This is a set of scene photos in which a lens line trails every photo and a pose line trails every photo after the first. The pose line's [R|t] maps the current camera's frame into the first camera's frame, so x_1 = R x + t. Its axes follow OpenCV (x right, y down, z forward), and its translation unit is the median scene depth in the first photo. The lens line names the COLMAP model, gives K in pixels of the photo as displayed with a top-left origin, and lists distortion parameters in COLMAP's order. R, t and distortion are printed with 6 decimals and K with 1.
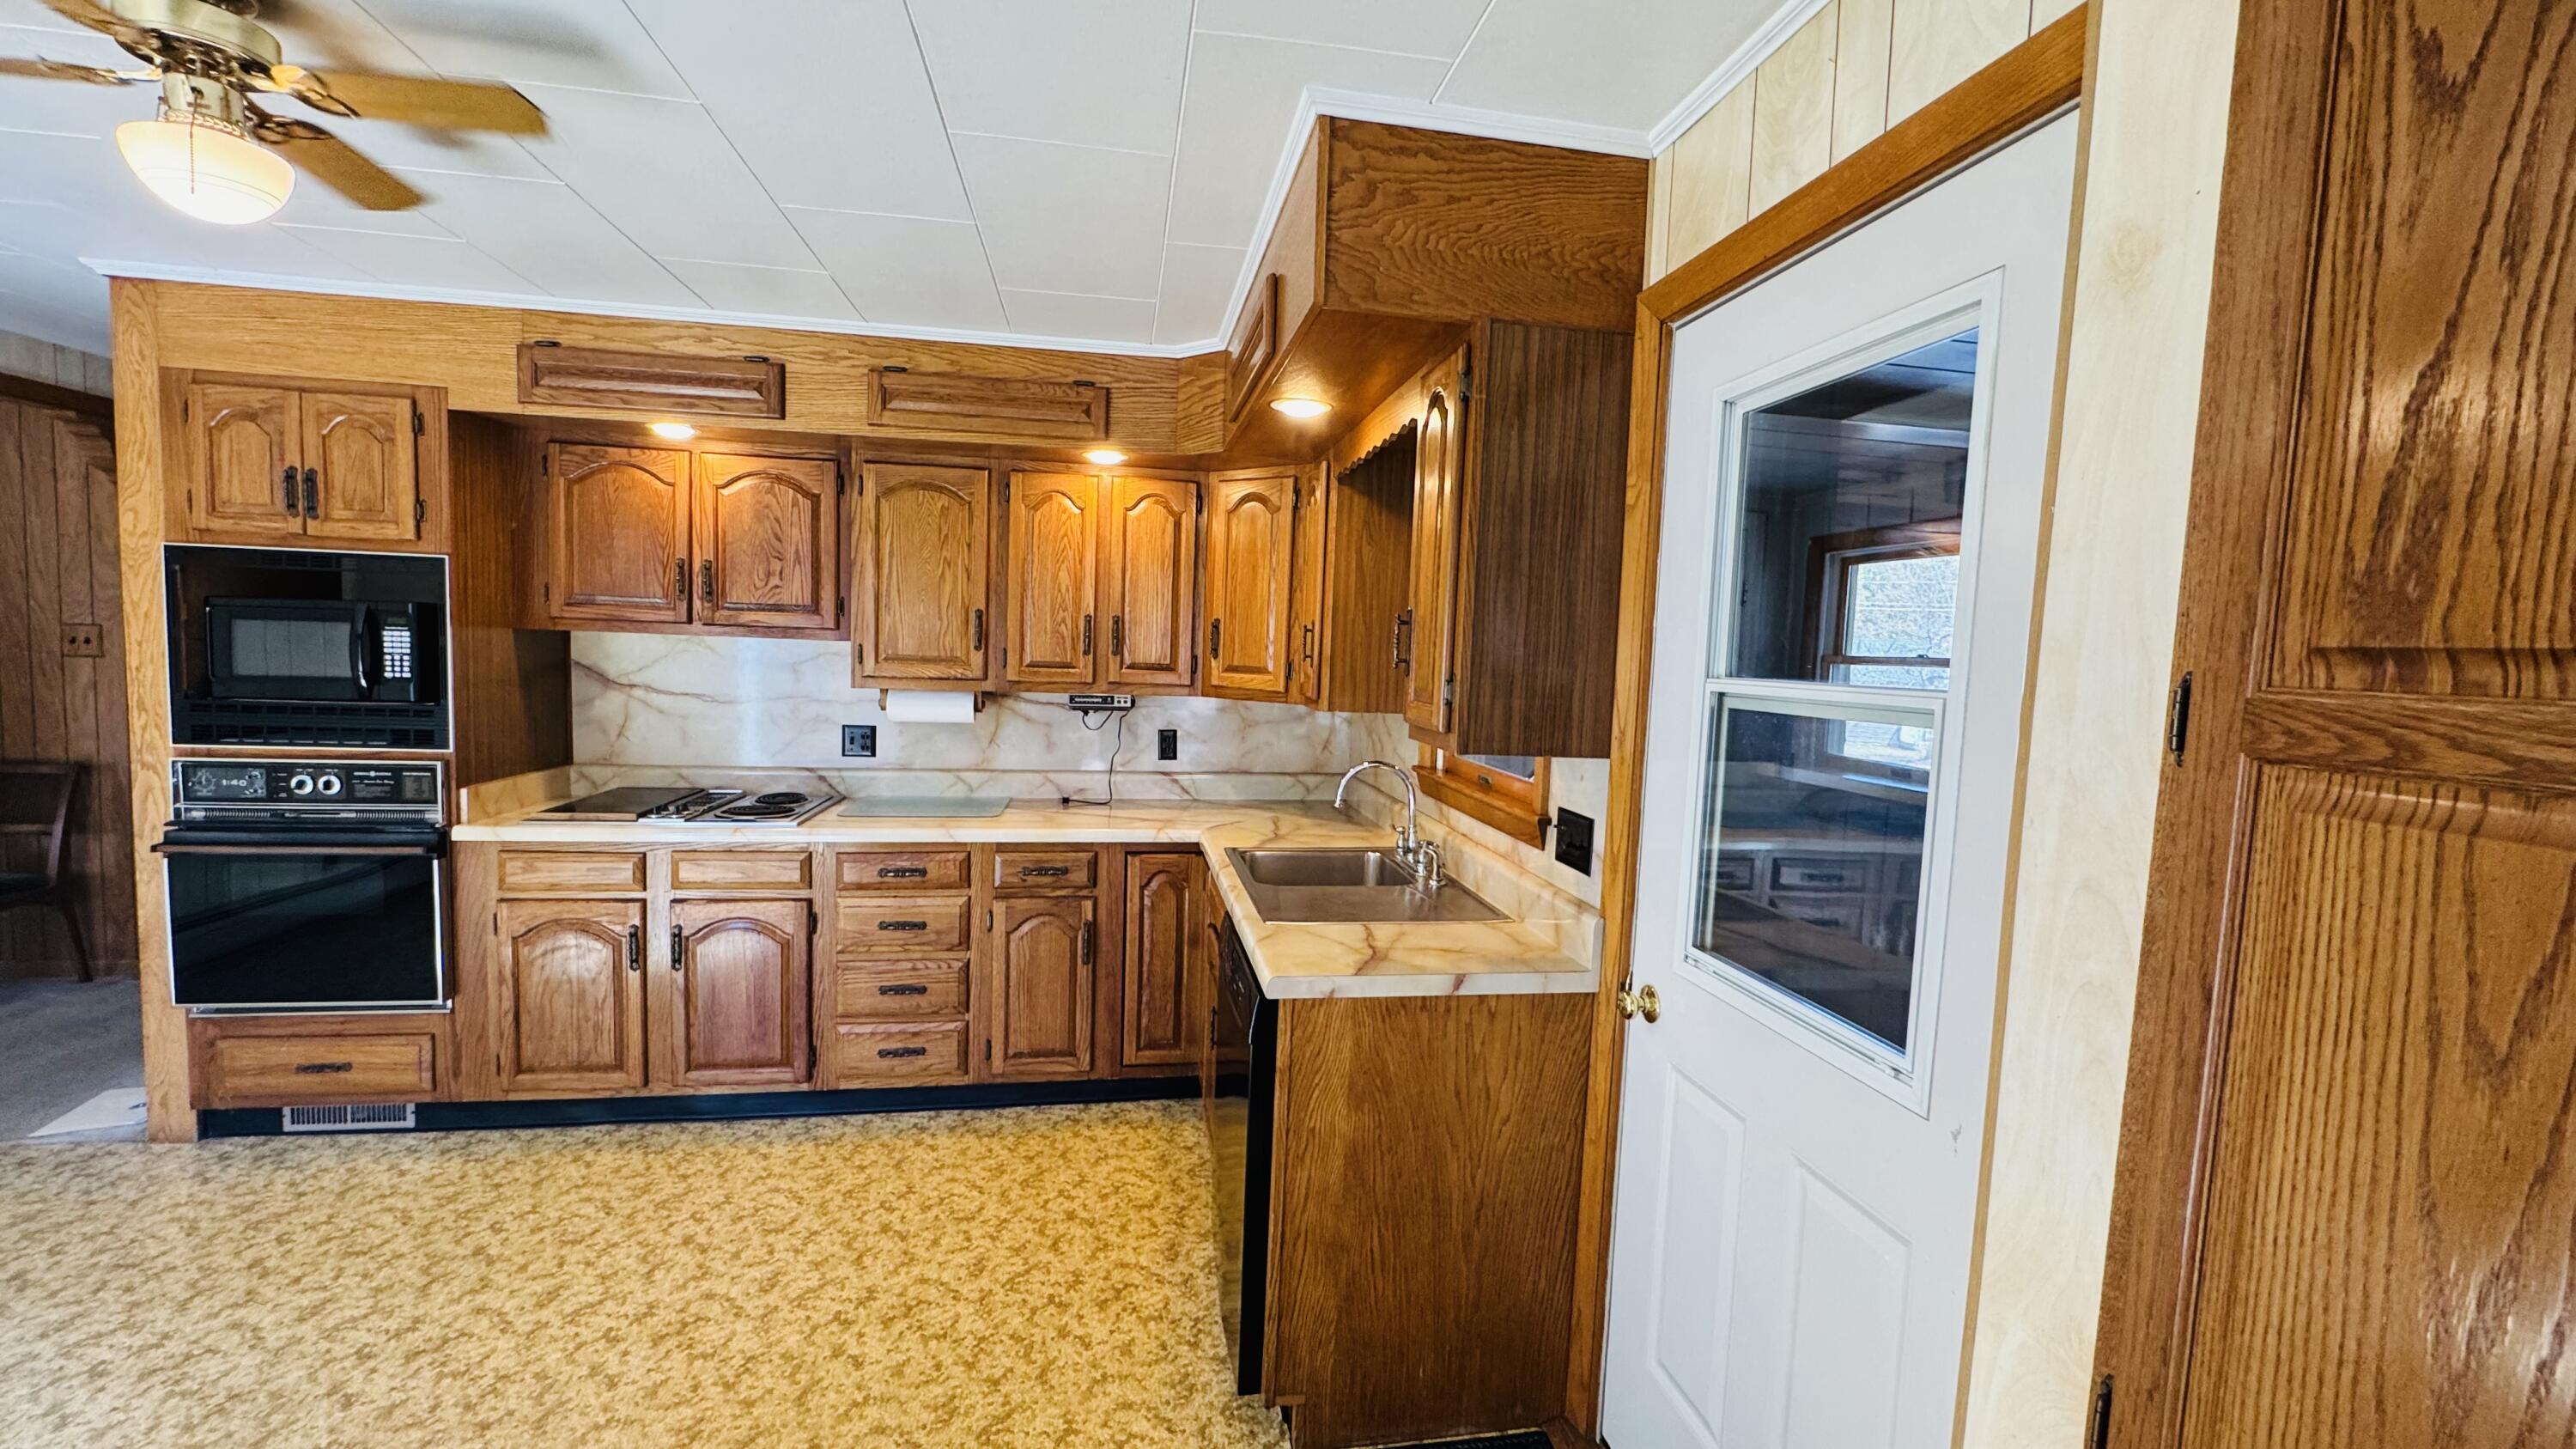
lens RADIAL K [[1046.5, 0, 1290.5], [0, 1046.5, 706.0], [0, 0, 1]] dist [0.004859, -0.000680]
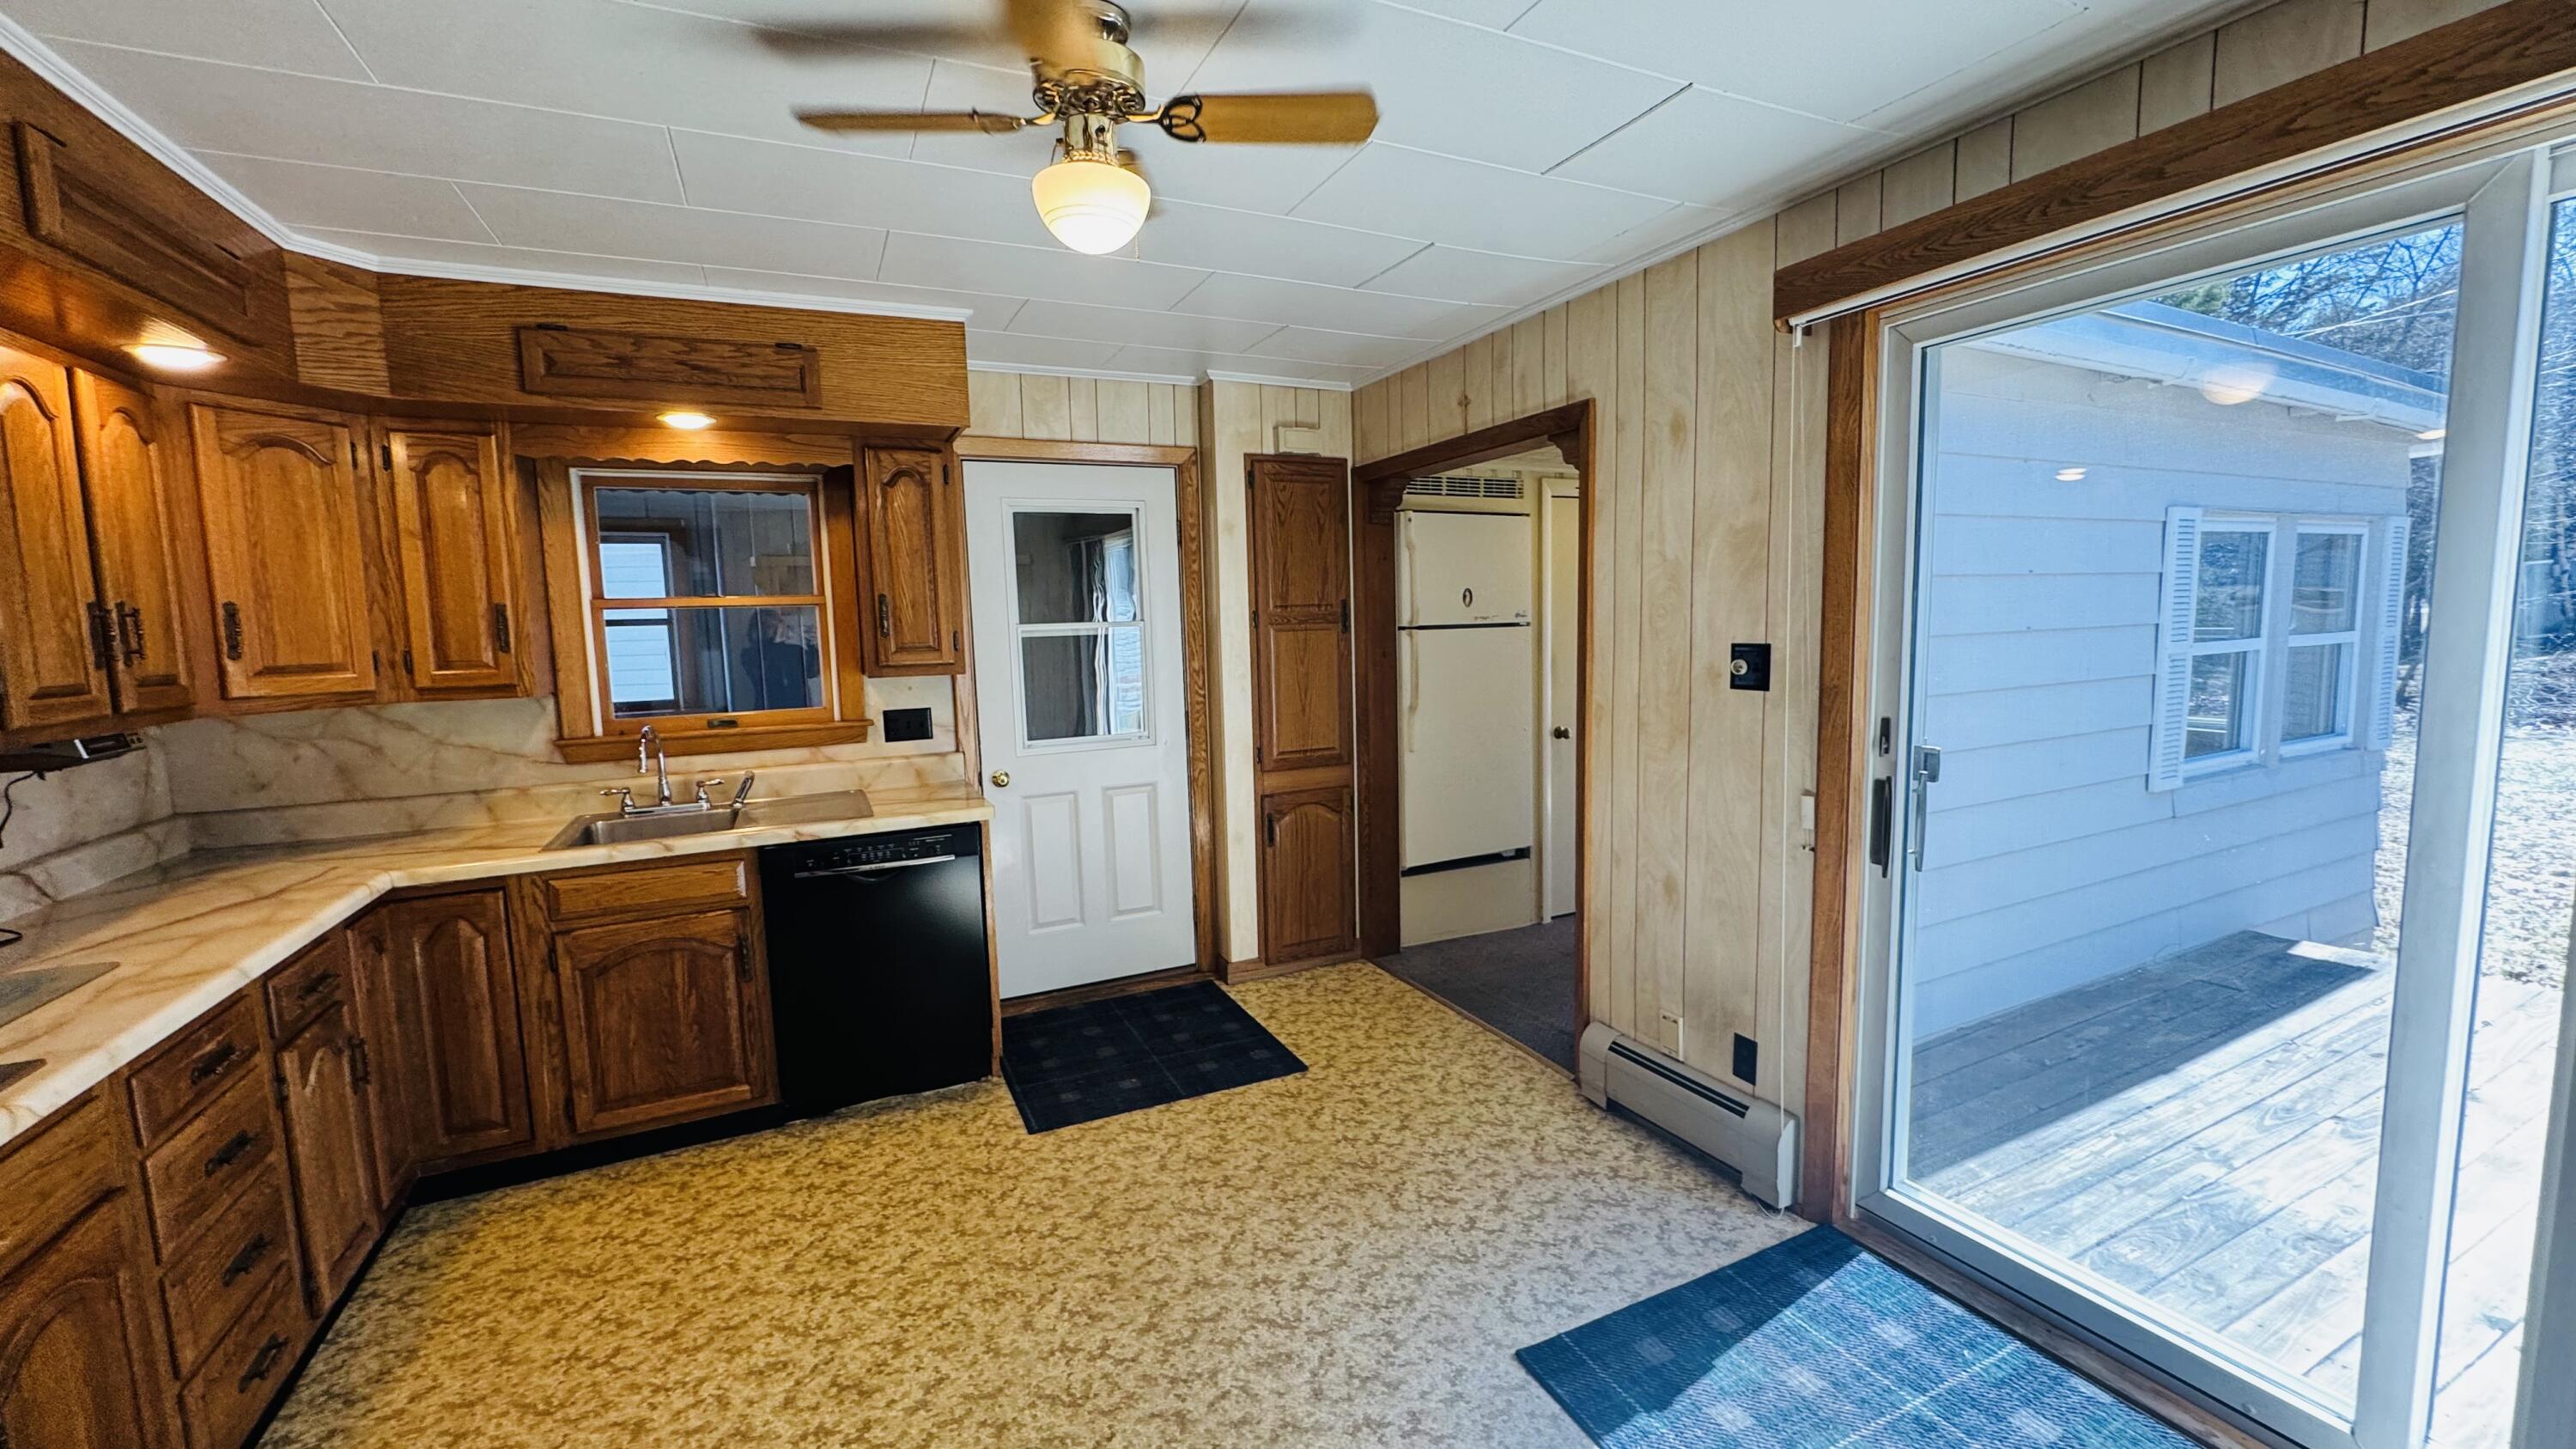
lens RADIAL K [[1046.5, 0, 1291.9], [0, 1046.5, 729.5], [0, 0, 1]] dist [0.004859, -0.000680]
pose [[-0.294926, -0.131943, 0.946367, -1.309133], [0.072103, 0.984524, 0.159733, -0.085509], [-0.952796, 0.115345, -0.280848, 0.719858]]
